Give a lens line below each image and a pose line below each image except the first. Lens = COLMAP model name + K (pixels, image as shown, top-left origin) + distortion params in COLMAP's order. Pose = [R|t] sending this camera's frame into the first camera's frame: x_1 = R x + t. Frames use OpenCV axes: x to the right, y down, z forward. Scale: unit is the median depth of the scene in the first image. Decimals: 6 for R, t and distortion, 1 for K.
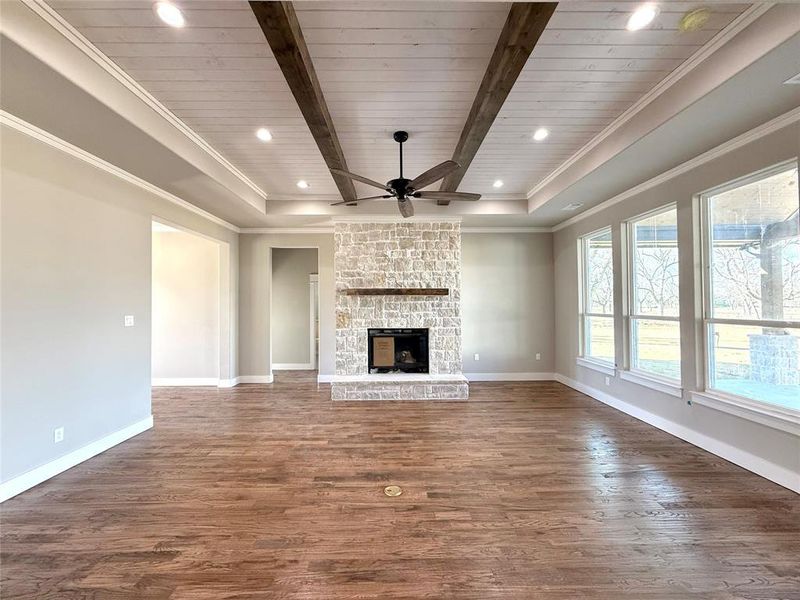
lens RADIAL K [[318.8, 0, 397.1], [0, 318.8, 299.9], [0, 0, 1]] dist [0.002375, 0.000221]
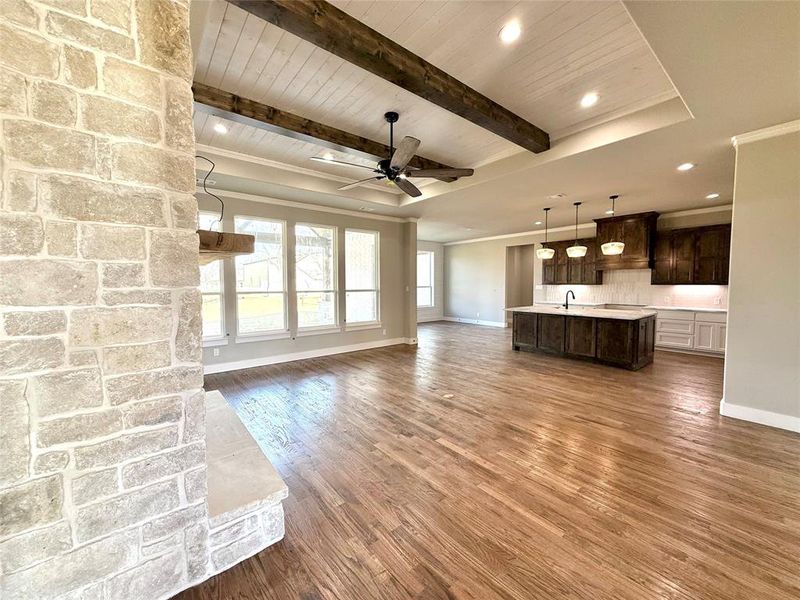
lens RADIAL K [[318.8, 0, 397.1], [0, 318.8, 299.9], [0, 0, 1]] dist [0.002375, 0.000221]
pose [[-0.615578, -0.034122, 0.787337, -0.862895], [-0.003576, 0.999173, 0.040507, 0.036240], [-0.788068, 0.022119, -0.615190, 1.701635]]
